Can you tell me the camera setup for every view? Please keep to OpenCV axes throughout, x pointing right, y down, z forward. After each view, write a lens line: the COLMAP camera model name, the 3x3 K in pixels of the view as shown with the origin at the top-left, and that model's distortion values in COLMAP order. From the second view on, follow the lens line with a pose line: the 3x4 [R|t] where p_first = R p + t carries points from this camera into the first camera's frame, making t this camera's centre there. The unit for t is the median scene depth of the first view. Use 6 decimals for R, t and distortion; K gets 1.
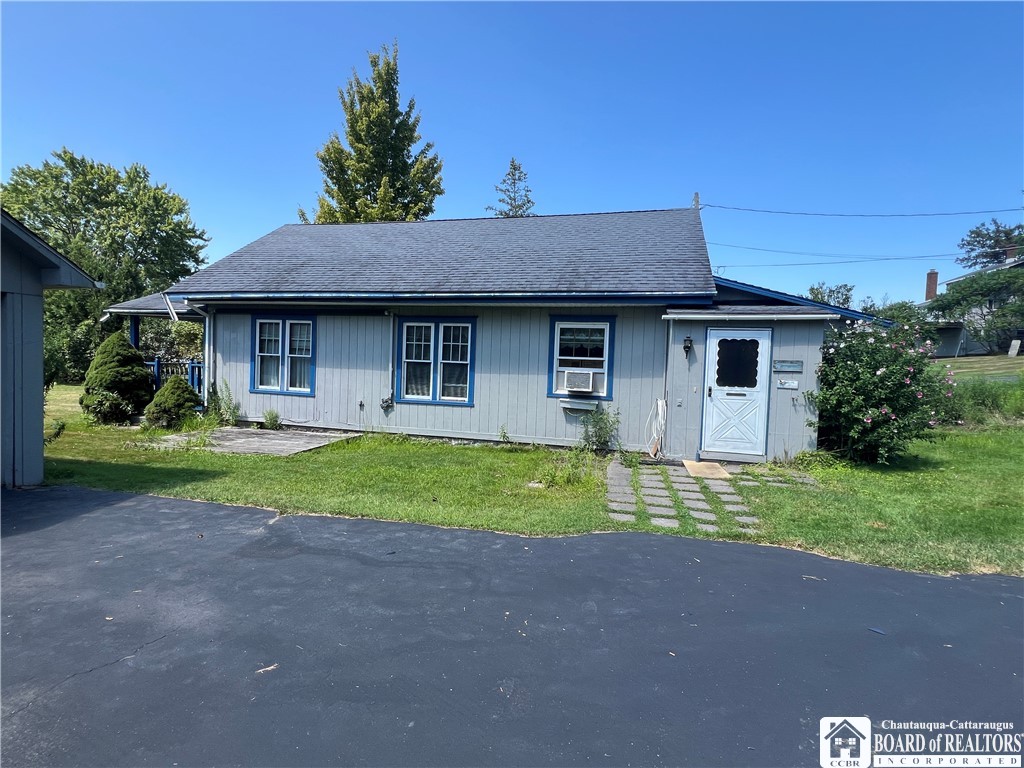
lens RADIAL K [[475.0, 0, 501.7], [0, 475.0, 384.4], [0, 0, 1]] dist [0.002538, 0.000328]
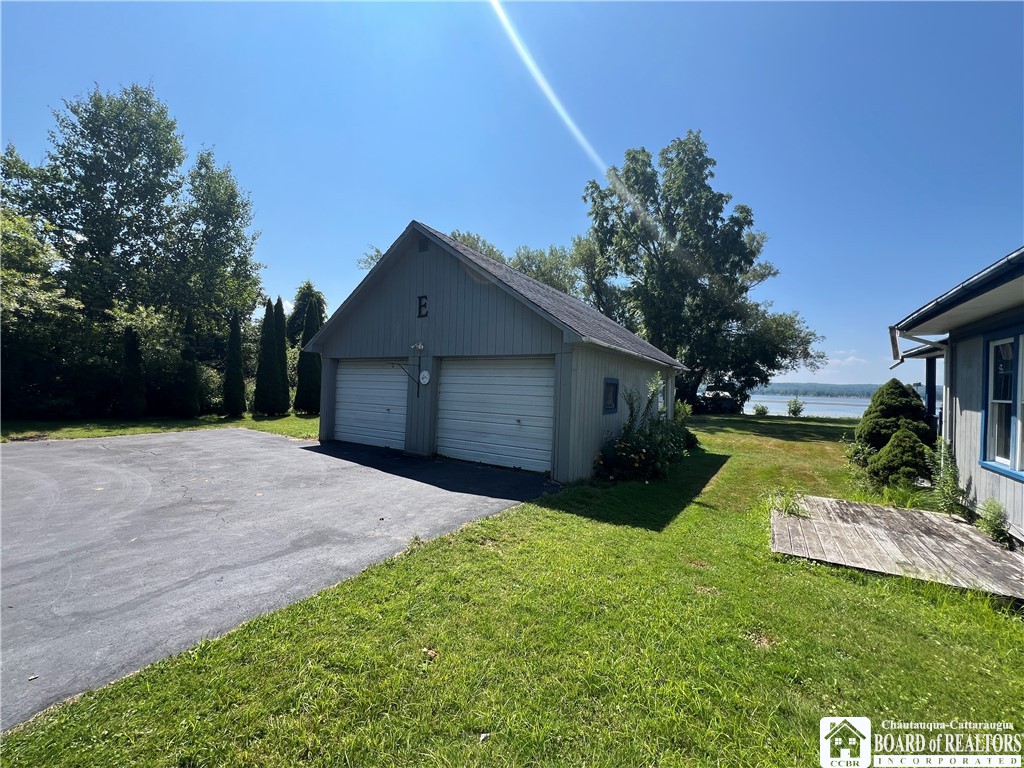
lens RADIAL K [[410.5, 0, 512.0], [0, 410.5, 384.0], [0, 0, 1]] dist [-0.002222, -0.000099]
pose [[-0.294516, -0.049637, -0.954357, 0.136587], [-0.085537, 0.996011, -0.025407, -0.022066], [0.951811, 0.074150, -0.297587, 0.601069]]
